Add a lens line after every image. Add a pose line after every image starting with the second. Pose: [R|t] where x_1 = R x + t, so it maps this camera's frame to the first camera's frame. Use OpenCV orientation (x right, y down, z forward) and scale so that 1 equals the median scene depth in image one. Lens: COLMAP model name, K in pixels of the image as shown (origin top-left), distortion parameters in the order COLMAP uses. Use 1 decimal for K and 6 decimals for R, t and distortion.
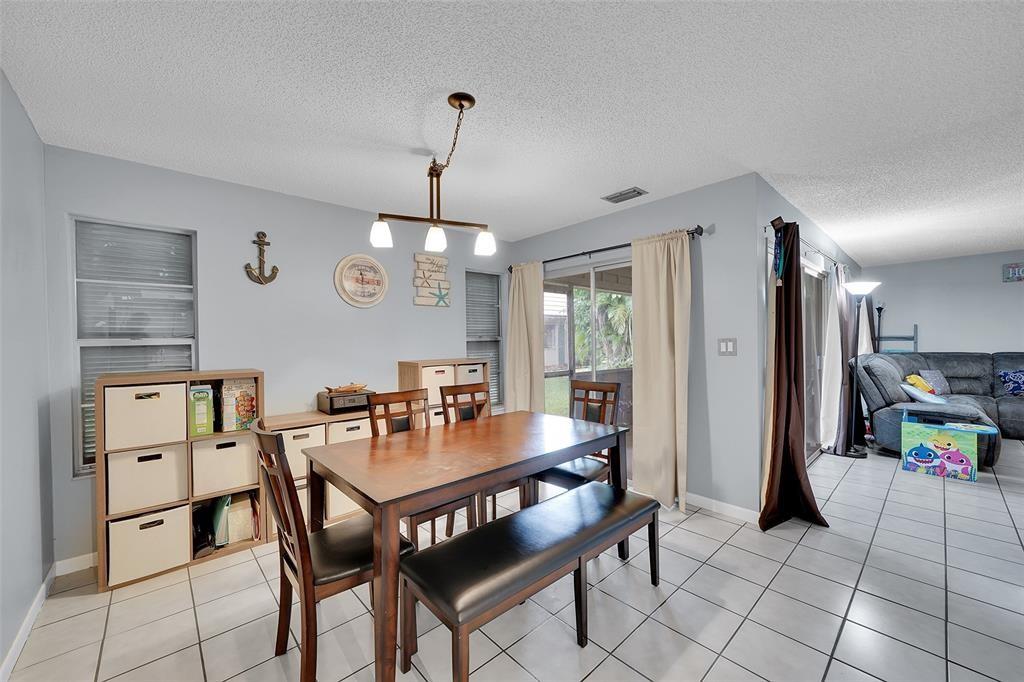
lens RADIAL K [[396.8, 0, 512.8], [0, 396.8, 341.3], [0, 0, 1]] dist [-0.001292, 0.000061]
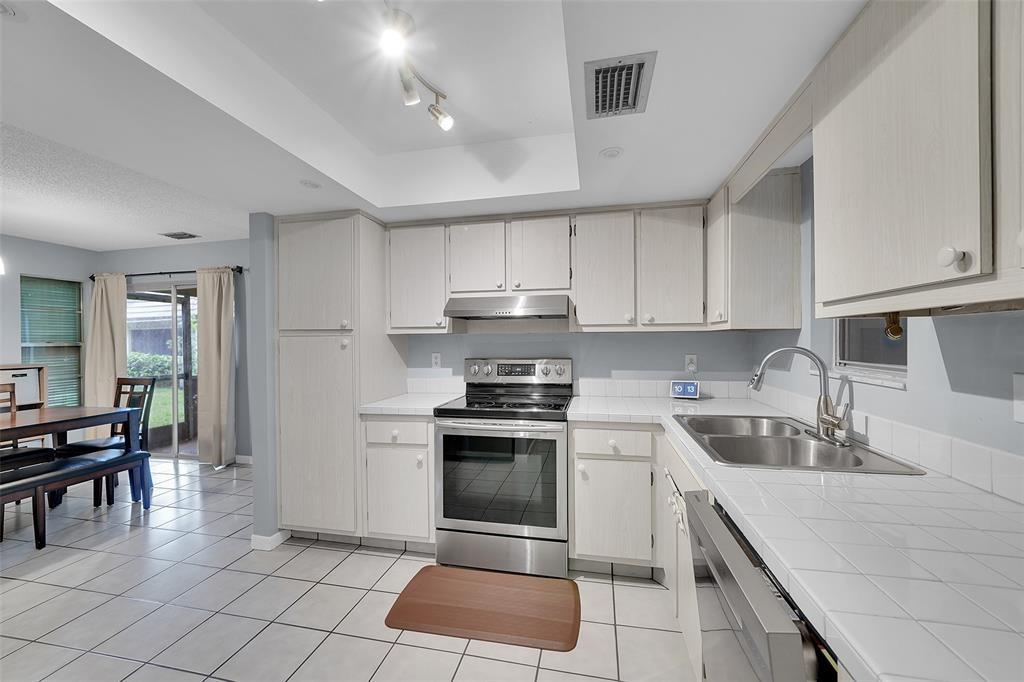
lens RADIAL K [[396.8, 0, 510.8], [0, 396.8, 339.9], [0, 0, 1]] dist [-0.001292, 0.000061]
pose [[0.818470, 0.003414, 0.574538, 0.449521], [0.004725, 0.999909, -0.012673, 0.000326], [-0.574529, 0.013088, 0.818379, -0.739843]]
